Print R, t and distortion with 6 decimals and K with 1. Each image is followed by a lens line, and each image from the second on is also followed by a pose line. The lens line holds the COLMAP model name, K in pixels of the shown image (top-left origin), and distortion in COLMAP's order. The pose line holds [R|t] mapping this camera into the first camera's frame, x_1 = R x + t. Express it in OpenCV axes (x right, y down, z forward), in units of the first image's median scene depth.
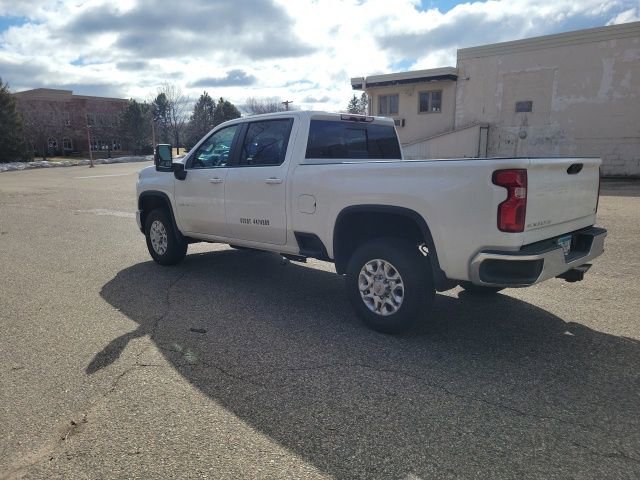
lens RADIAL K [[477.1, 0, 320.0], [0, 477.1, 240.0], [0, 0, 1]] dist [0.032740, -0.011451]
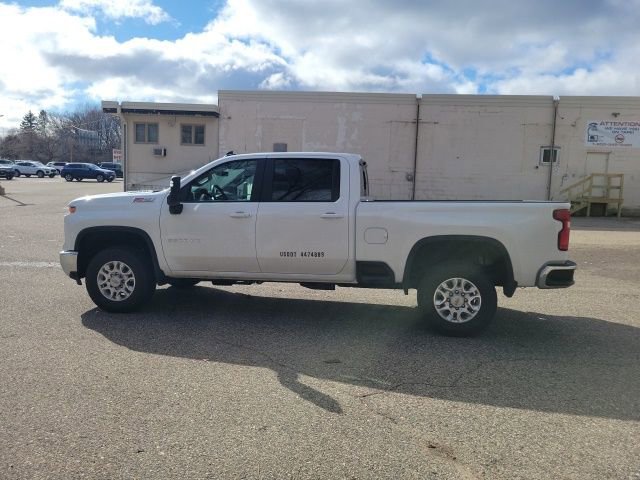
lens RADIAL K [[477.6, 0, 311.3], [0, 477.6, 229.3], [0, 0, 1]] dist [0.002999, -0.001435]
pose [[0.815782, -0.018414, 0.578066, -0.530233], [0.065565, 0.995994, -0.060801, -0.021522], [-0.574631, 0.087501, 0.813722, 0.116100]]
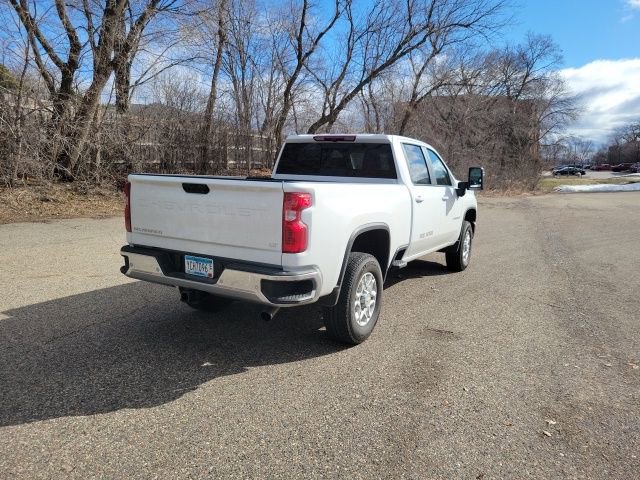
lens RADIAL K [[475.0, 0, 322.4], [0, 475.0, 232.3], [0, 0, 1]] dist [0.031031, 0.001129]
pose [[0.277821, 0.138994, -0.950524, 0.820238], [-0.187166, 0.978347, 0.088358, -0.103538], [0.942223, 0.153358, 0.297820, 0.516217]]
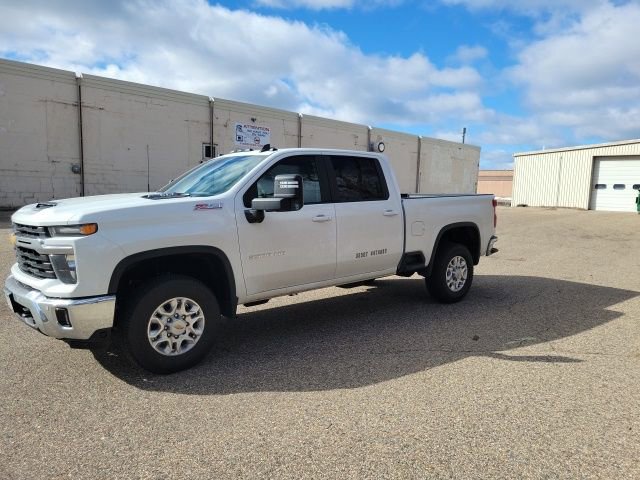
lens RADIAL K [[475.8, 0, 322.3], [0, 475.8, 247.0], [0, 0, 1]] dist [0.029246, -0.005102]
pose [[0.083092, -0.107568, 0.990719, -0.859901], [0.153680, 0.983648, 0.093911, -0.121689], [-0.984621, 0.144450, 0.098265, 0.732708]]
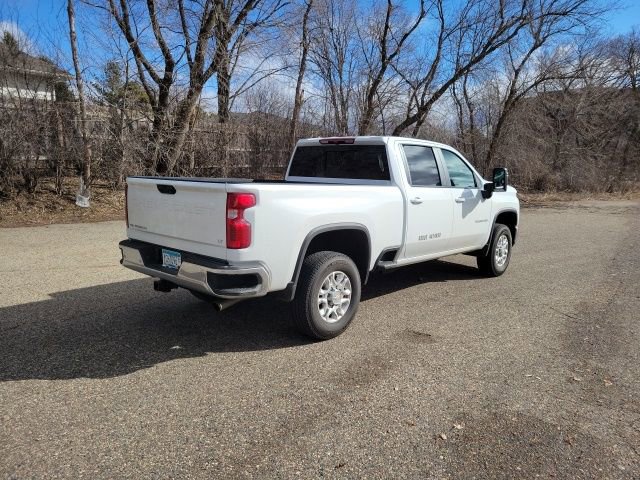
lens RADIAL K [[475.0, 0, 322.4], [0, 475.0, 232.3], [0, 0, 1]] dist [0.031031, 0.001129]
pose [[0.060967, 0.136666, -0.988739, 0.875825], [-0.182707, 0.975373, 0.123552, -0.134122], [0.981275, 0.173117, 0.084436, 0.679997]]
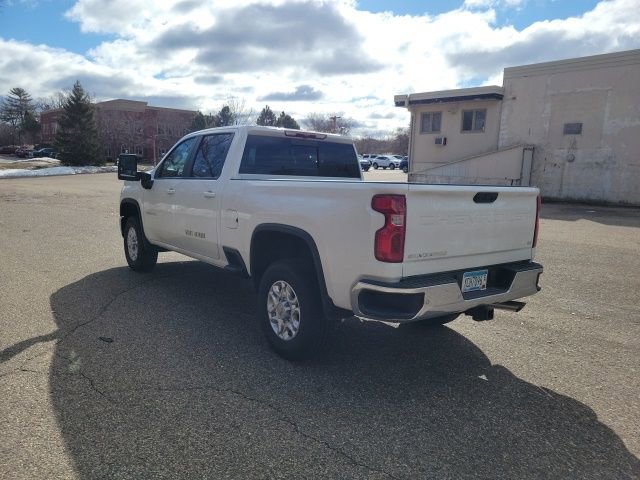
lens RADIAL K [[477.2, 0, 316.7], [0, 477.2, 238.0], [0, 0, 1]] dist [0.034544, -0.005679]
pose [[0.990176, 0.059270, -0.126646, 0.176030], [-0.063507, 0.997540, -0.029676, -0.012317], [0.124576, 0.037427, 0.991504, 0.030283]]
